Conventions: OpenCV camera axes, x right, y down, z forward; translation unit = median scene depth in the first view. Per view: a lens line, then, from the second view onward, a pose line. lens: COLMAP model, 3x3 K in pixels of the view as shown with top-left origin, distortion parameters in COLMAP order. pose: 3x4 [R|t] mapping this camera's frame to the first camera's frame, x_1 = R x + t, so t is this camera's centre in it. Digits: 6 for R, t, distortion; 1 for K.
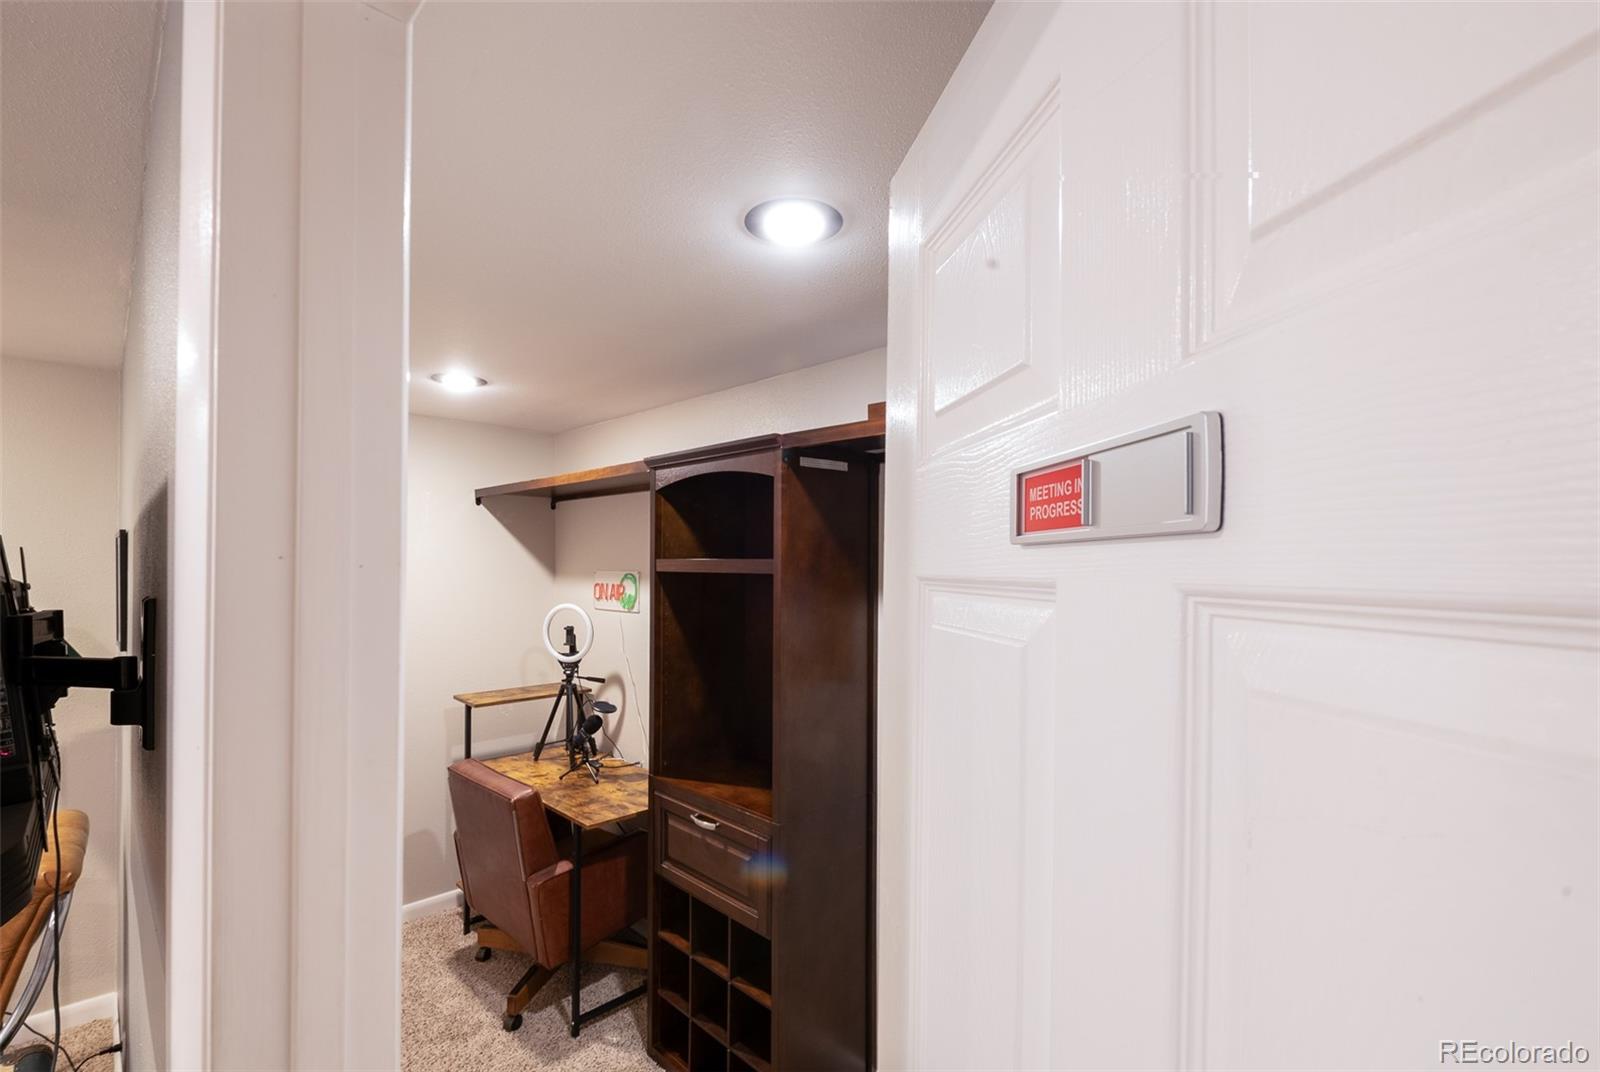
lens RADIAL K [[725.9, 0, 801.2], [0, 725.9, 548.9], [0, 0, 1]] dist [0.001860, 0.000067]
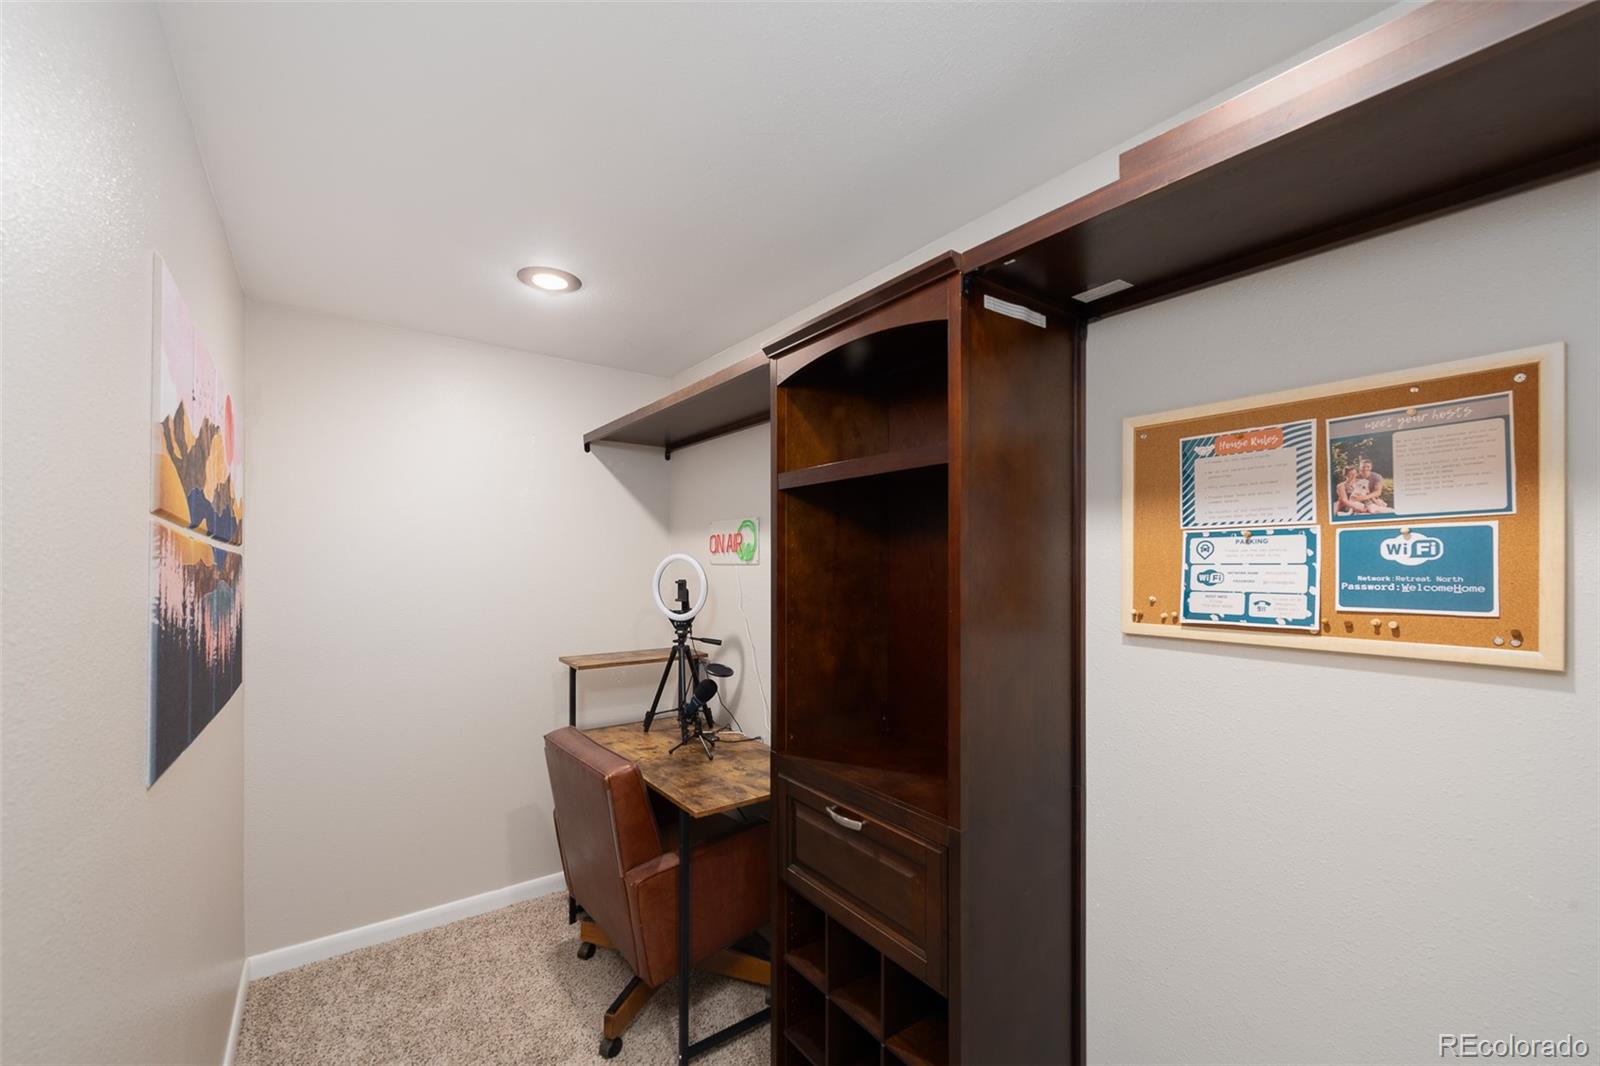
lens RADIAL K [[644.9, 0, 824.6], [0, 644.9, 552.2], [0, 0, 1]] dist [-0.001827, -0.000366]
pose [[0.992441, -0.006436, -0.122555, -0.056315], [0.005955, 0.999973, -0.004290, 0.085252], [0.122579, 0.003528, 0.992452, 0.270586]]
